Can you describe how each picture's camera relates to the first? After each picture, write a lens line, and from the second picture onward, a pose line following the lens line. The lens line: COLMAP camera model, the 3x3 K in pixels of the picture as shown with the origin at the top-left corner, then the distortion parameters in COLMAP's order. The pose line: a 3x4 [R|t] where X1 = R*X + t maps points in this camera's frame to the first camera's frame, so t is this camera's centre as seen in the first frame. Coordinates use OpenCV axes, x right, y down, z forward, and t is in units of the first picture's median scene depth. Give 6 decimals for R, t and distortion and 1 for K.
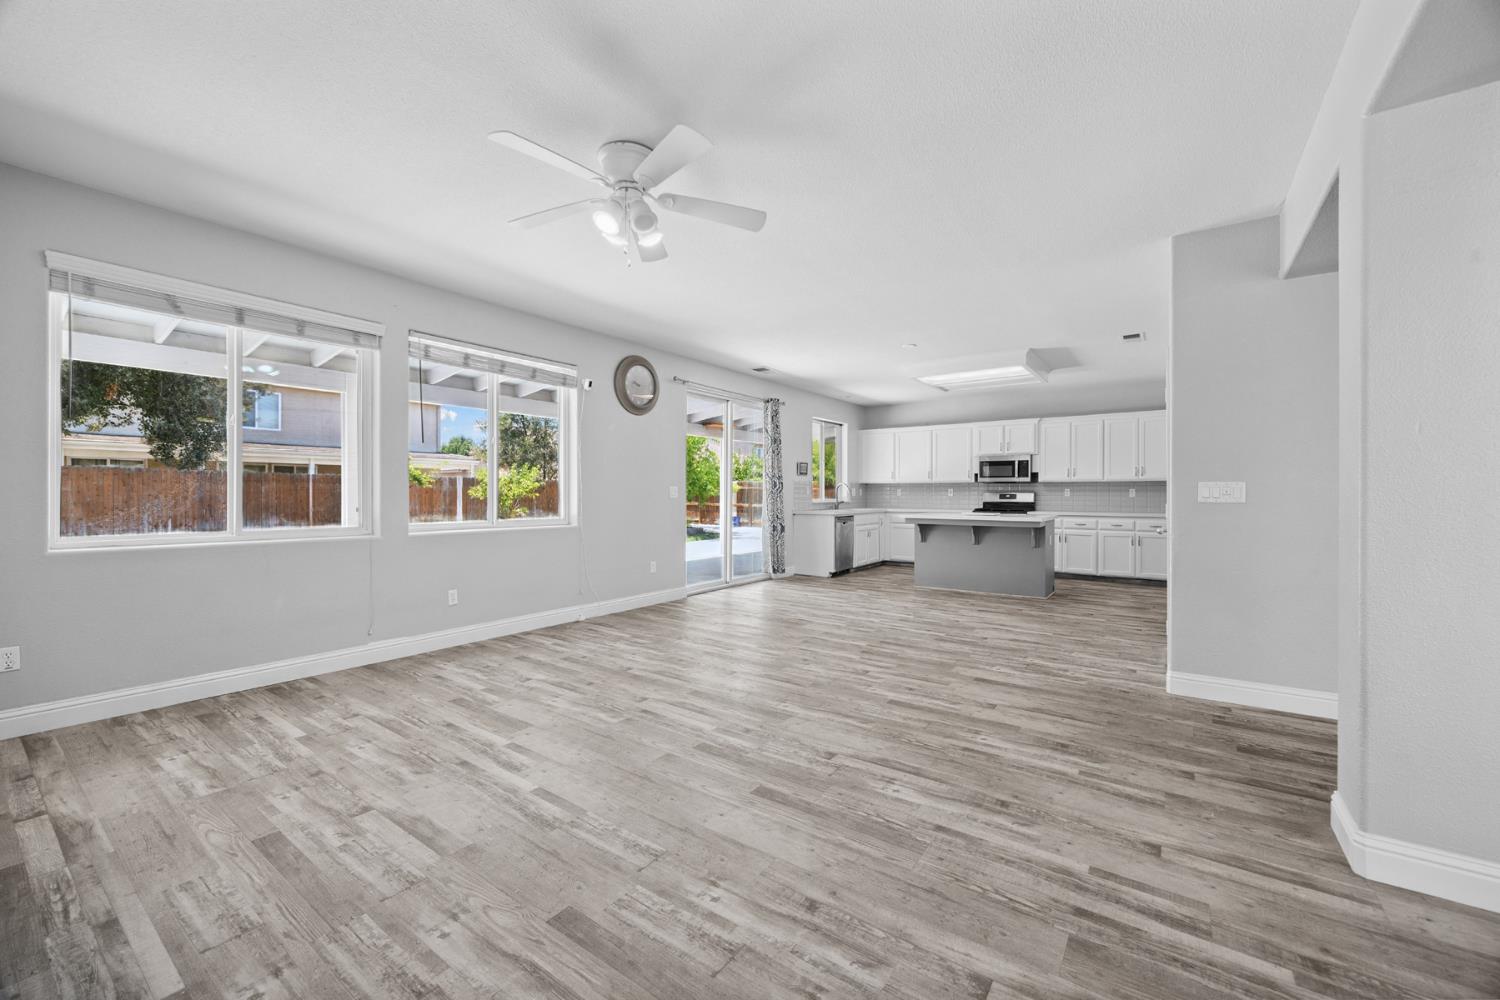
lens RADIAL K [[583.3, 0, 745.0], [0, 583.3, 496.3], [0, 0, 1]] dist [-0.007179, 0.000699]
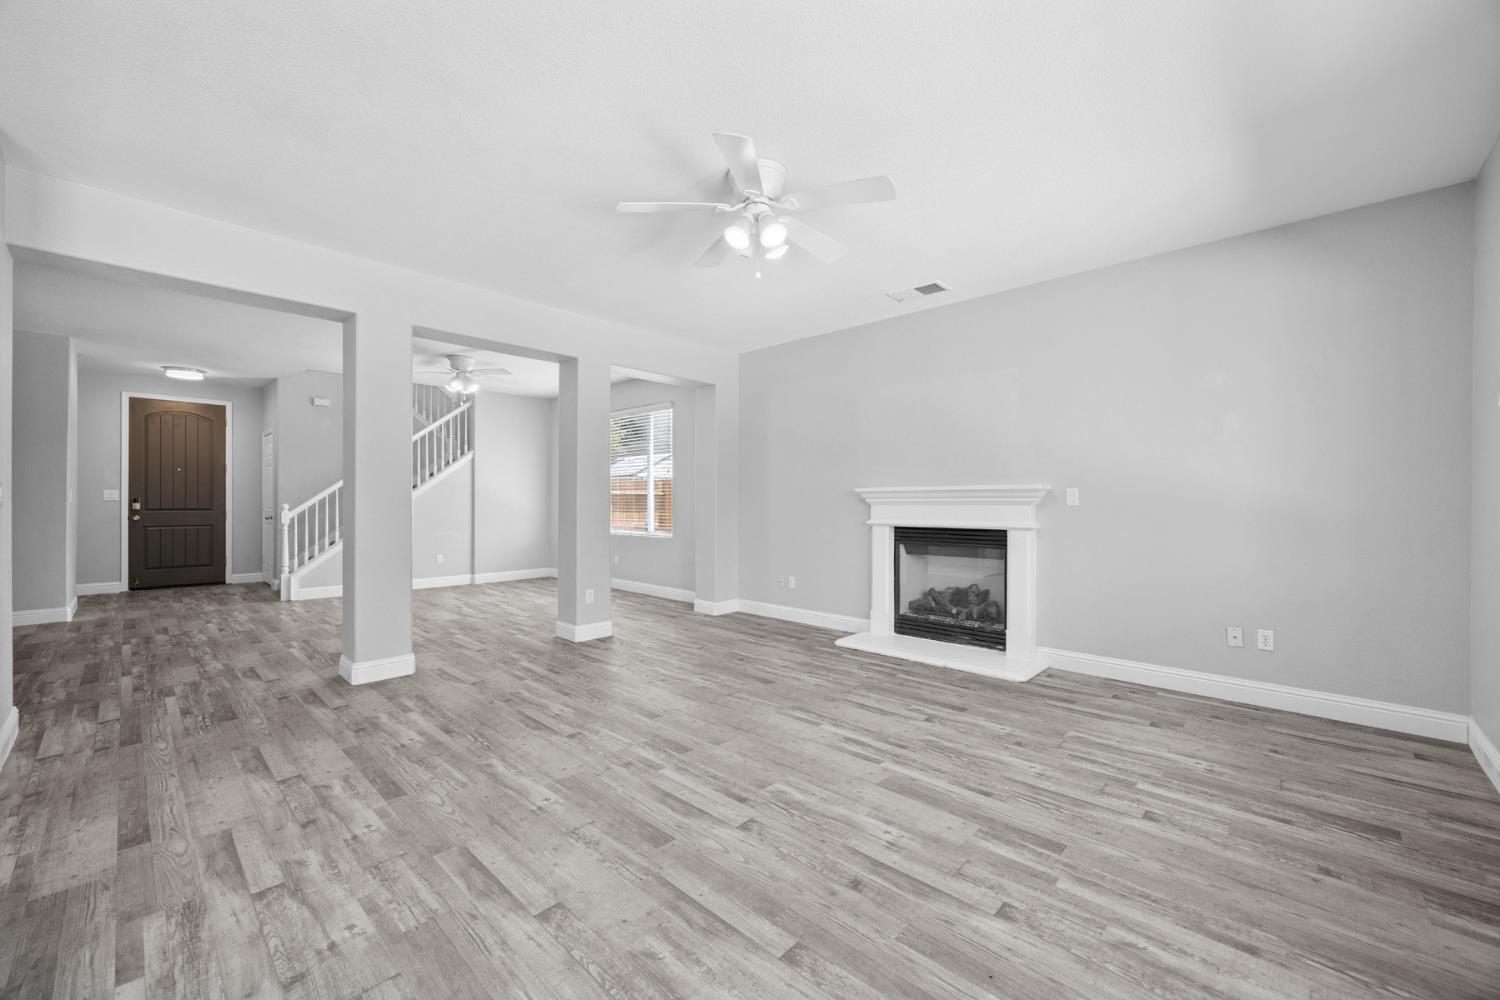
lens RADIAL K [[583.3, 0, 750.7], [0, 583.3, 503.2], [0, 0, 1]] dist [-0.007179, 0.000699]
pose [[-0.992205, -0.004570, 0.124530, -0.206195], [-0.003512, 0.999956, 0.008714, -0.005874], [-0.124564, 0.008209, -0.992178, 1.306004]]
